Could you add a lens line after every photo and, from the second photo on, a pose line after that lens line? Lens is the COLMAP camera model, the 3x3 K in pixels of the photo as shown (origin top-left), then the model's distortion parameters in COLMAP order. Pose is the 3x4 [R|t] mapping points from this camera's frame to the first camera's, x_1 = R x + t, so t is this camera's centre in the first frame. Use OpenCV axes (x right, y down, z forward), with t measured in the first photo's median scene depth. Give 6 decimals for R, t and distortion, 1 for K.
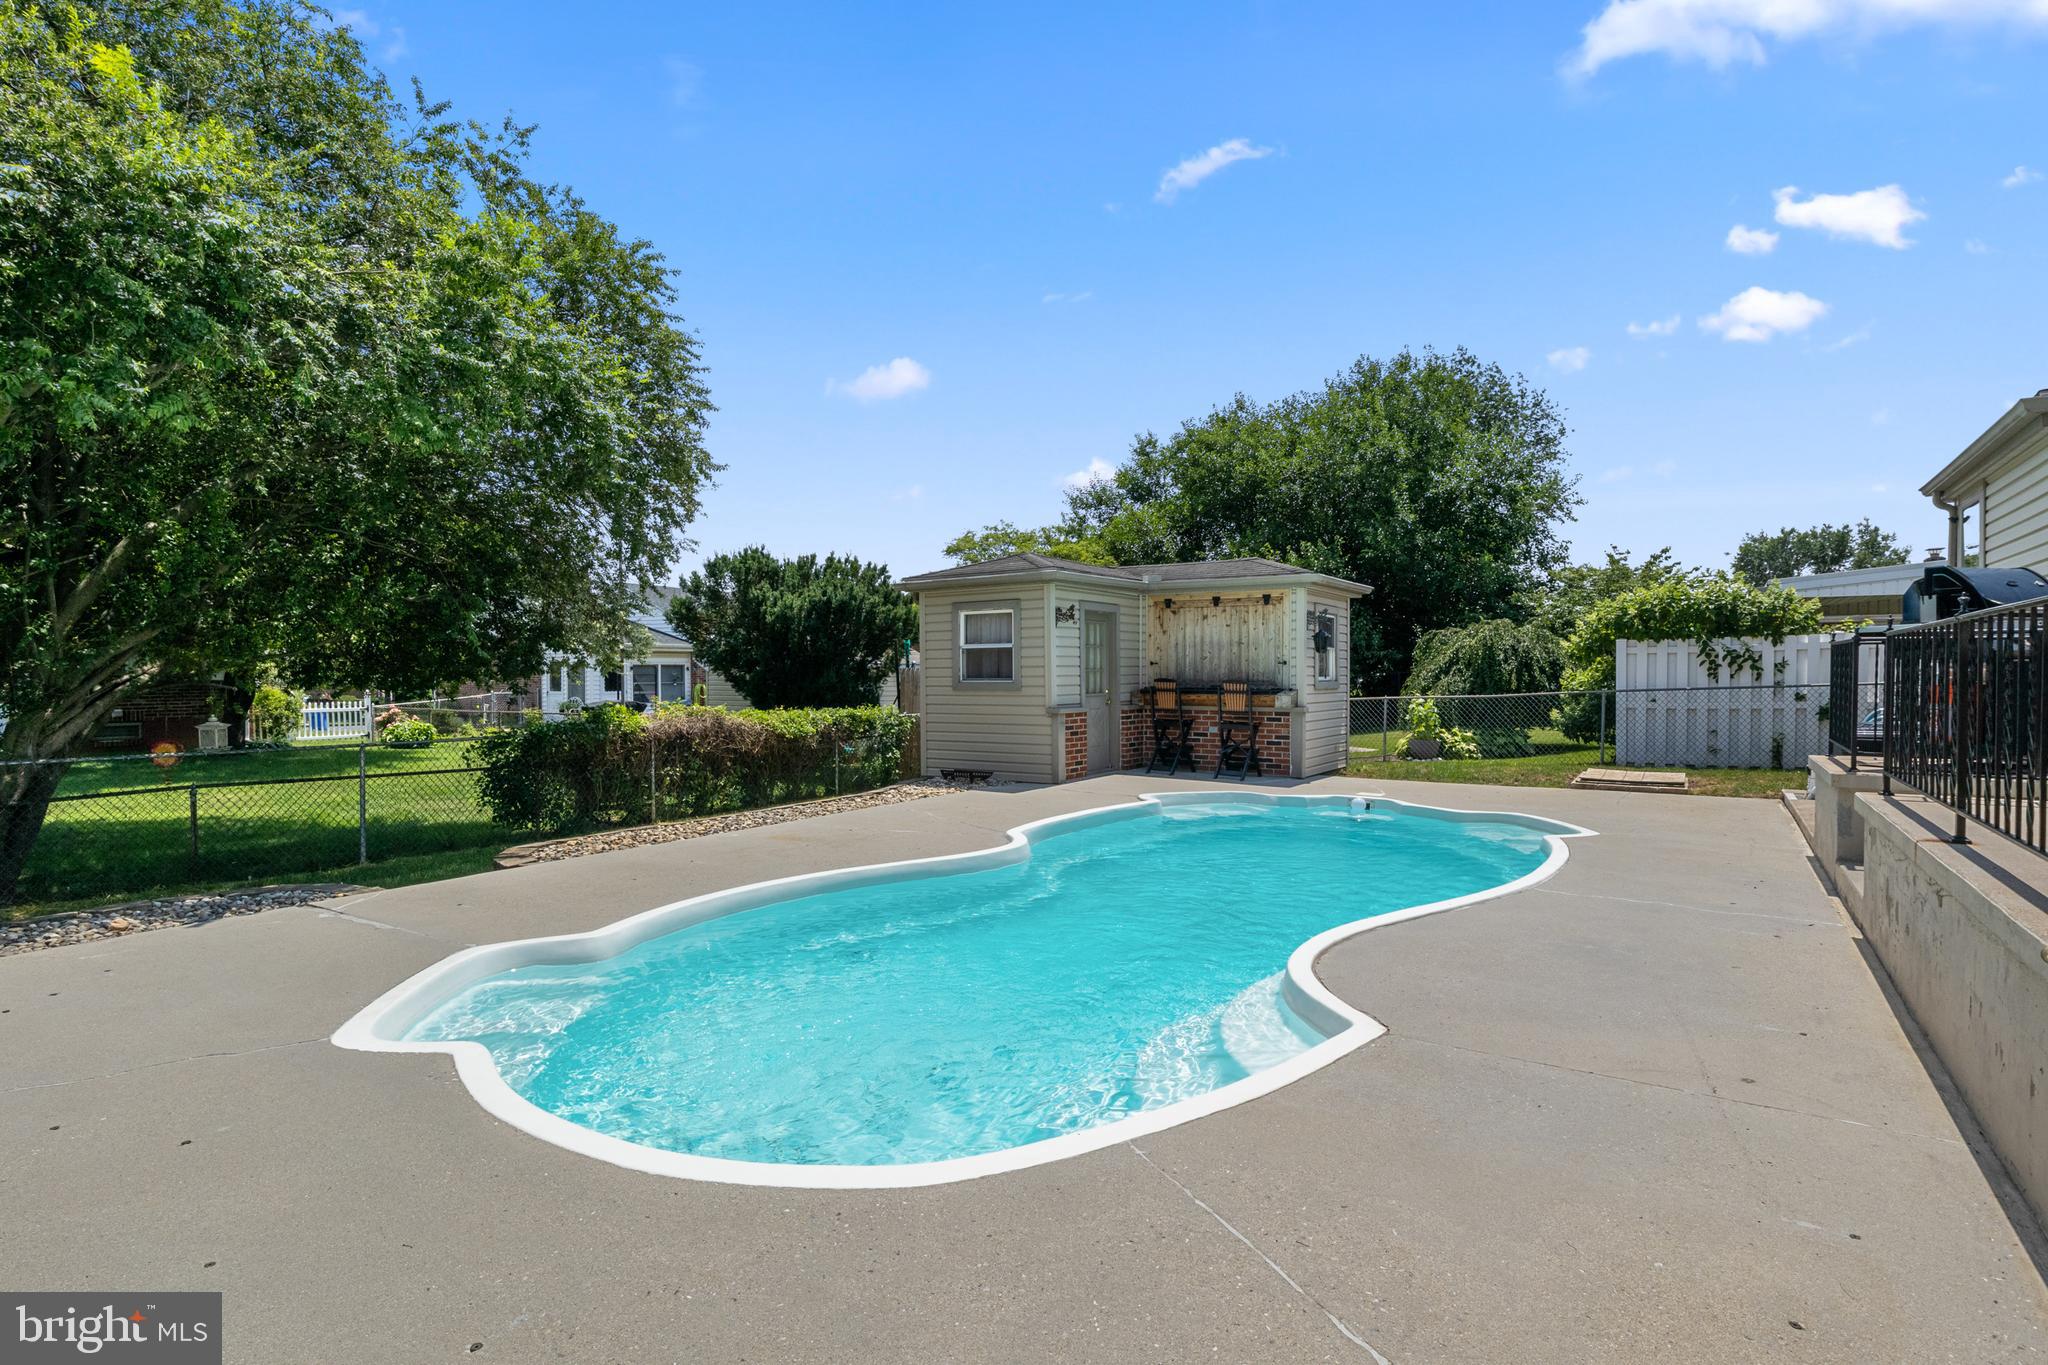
lens RADIAL K [[1013.1, 0, 1018.1], [0, 1013.1, 691.2], [0, 0, 1]] dist [-0.008896, -0.000243]
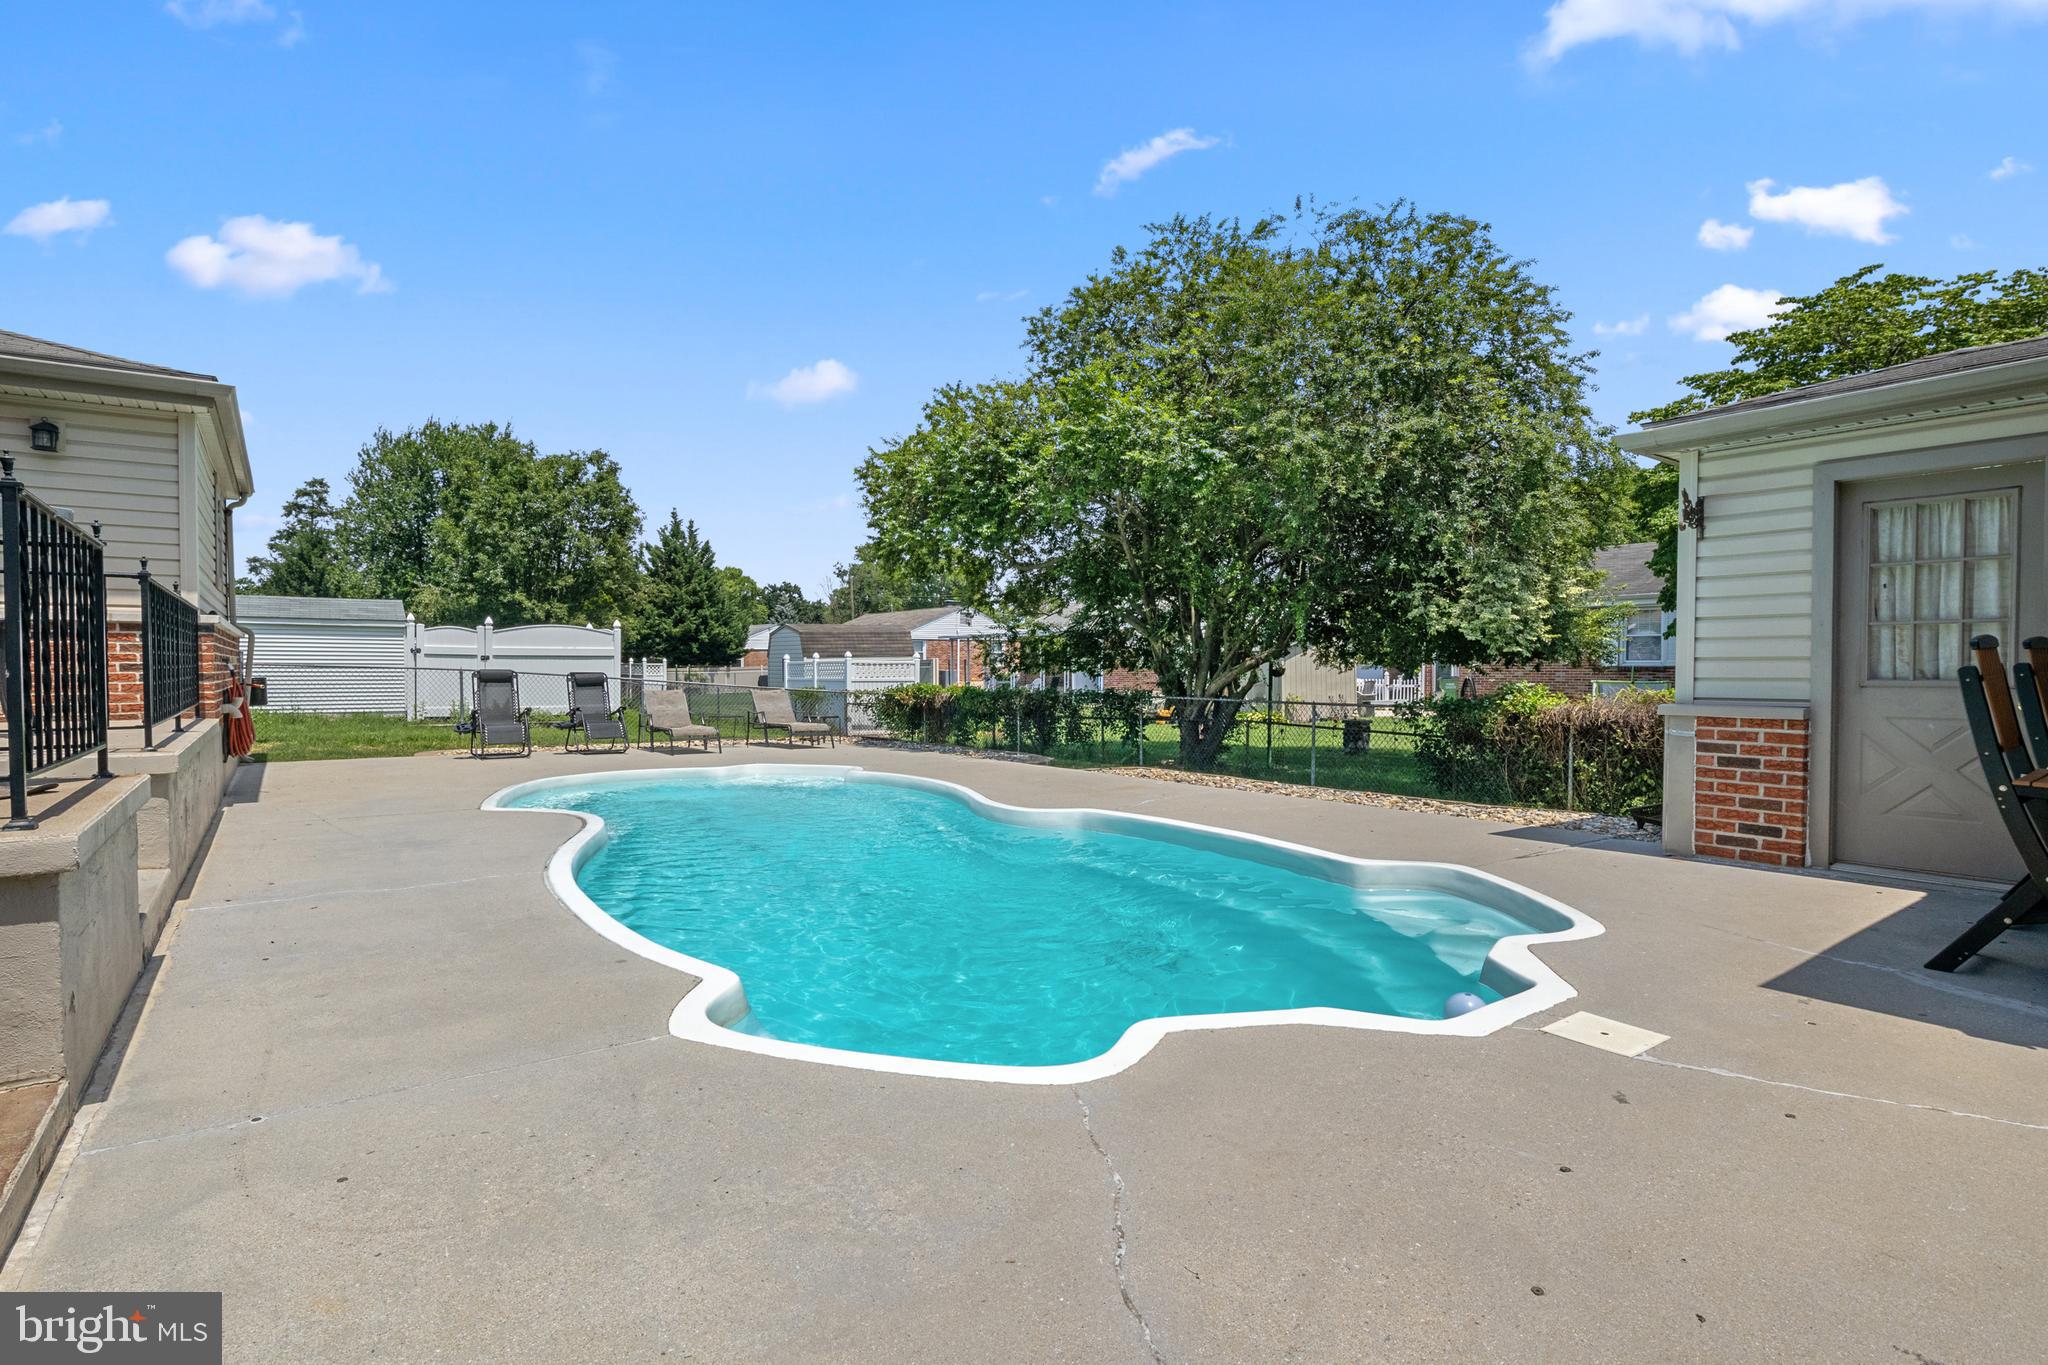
lens RADIAL K [[1013.1, 0, 1018.1], [0, 1013.1, 691.2], [0, 0, 1]] dist [-0.008896, -0.000243]
pose [[-0.334842, 0.024903, -0.941945, 0.541151], [-0.018631, 0.999280, 0.033042, 0.000207], [0.942090, 0.028613, -0.334137, 0.763629]]
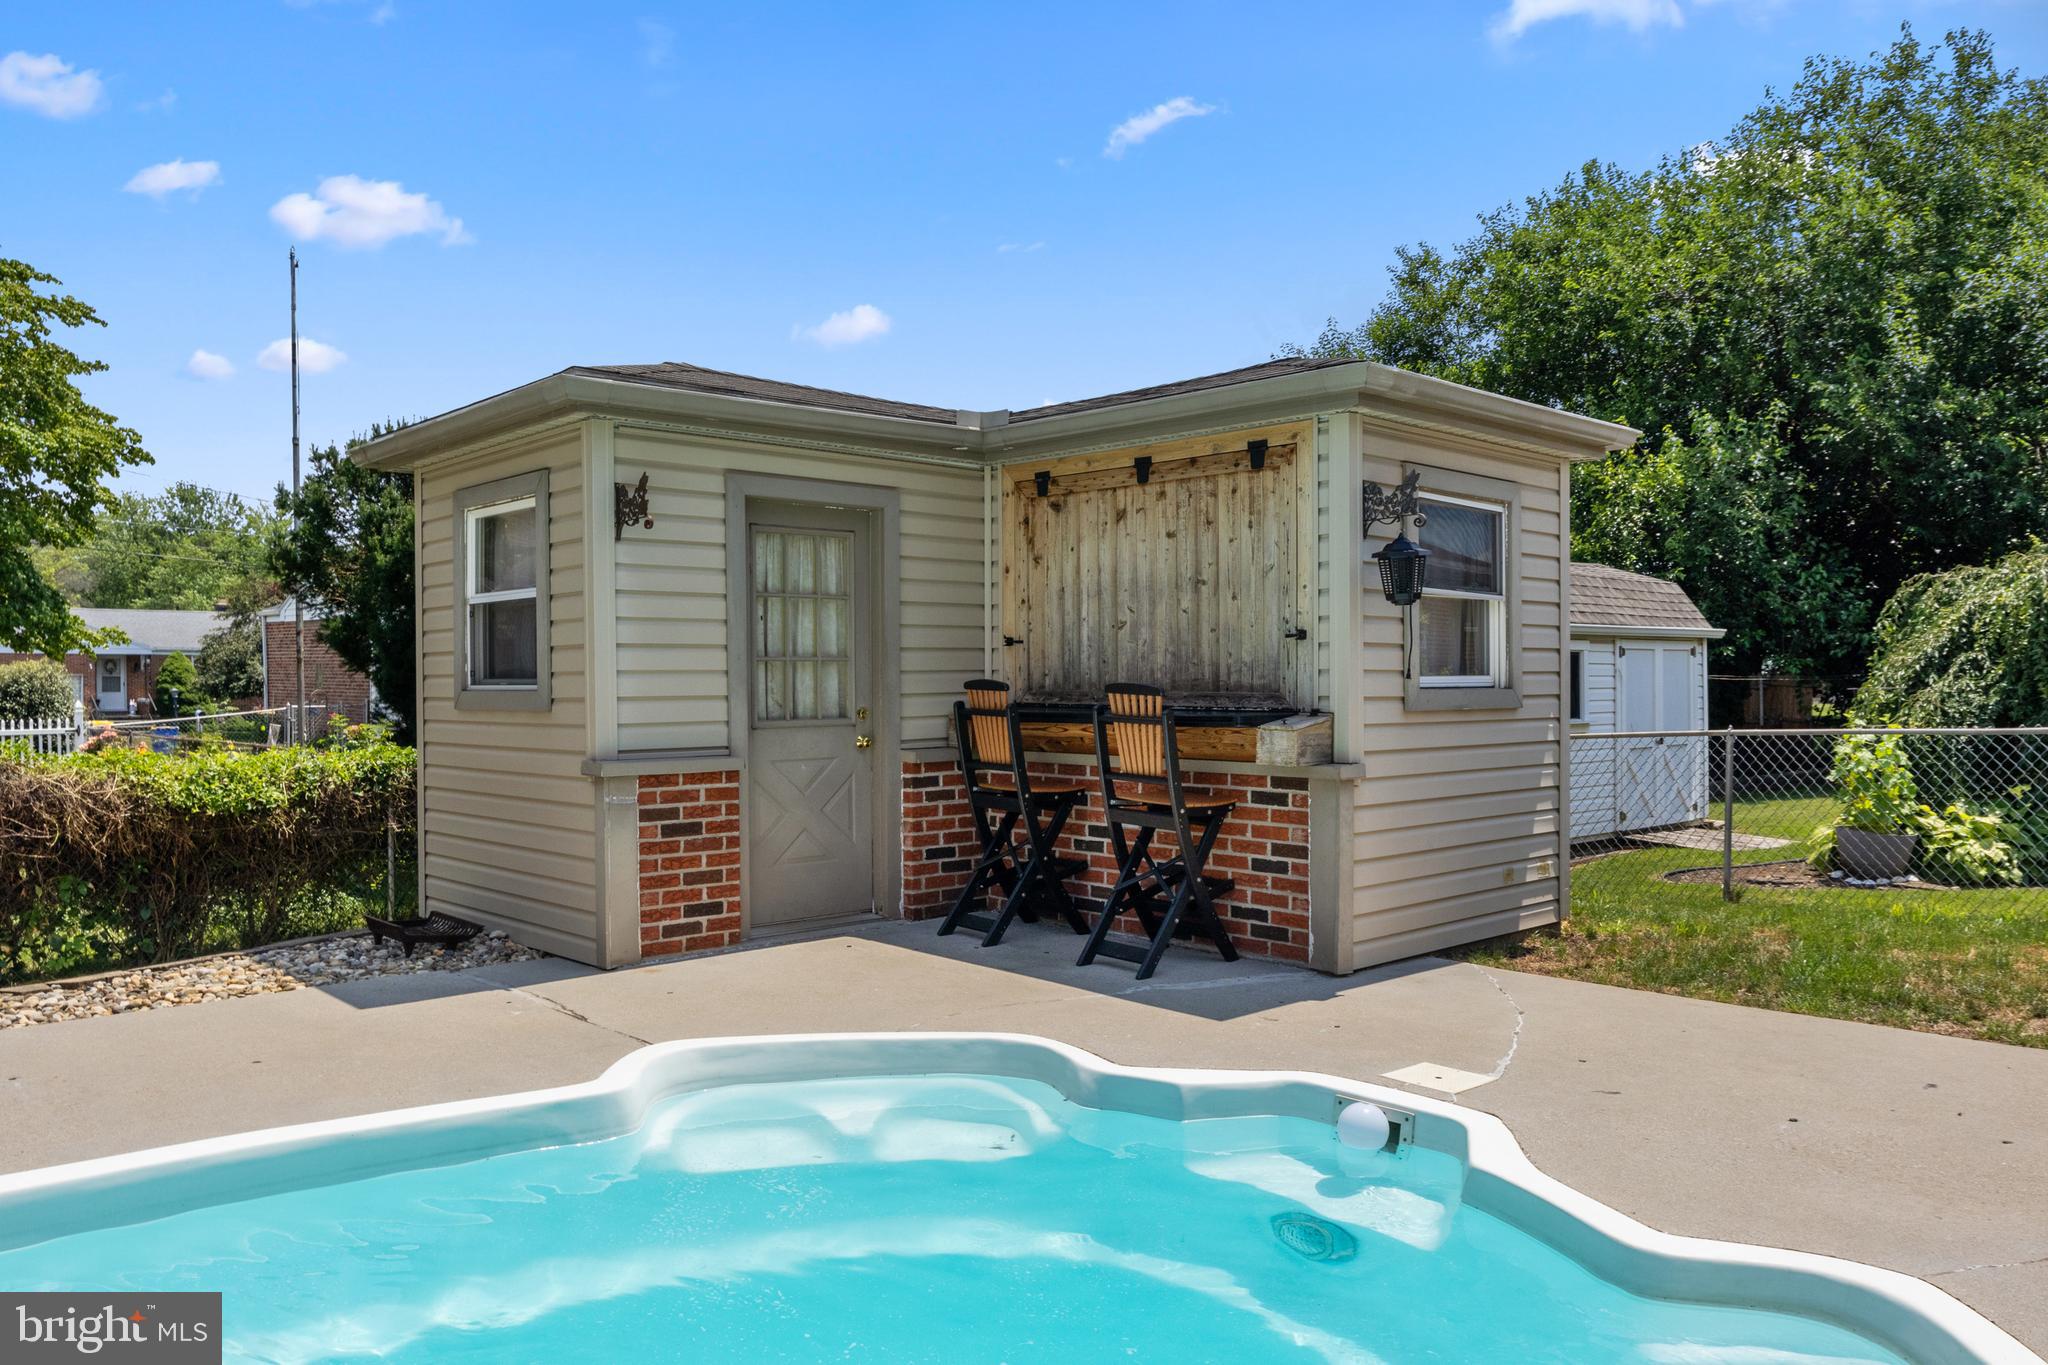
lens RADIAL K [[1484.8, 0, 1007.8], [0, 1484.8, 690.4], [0, 0, 1]] dist [-0.031005, -0.000937]
pose [[0.973892, 0.001878, -0.227005, 0.264227], [-0.004054, 0.999950, -0.009119, -0.003731], [0.226976, 0.009801, 0.973851, 0.456611]]
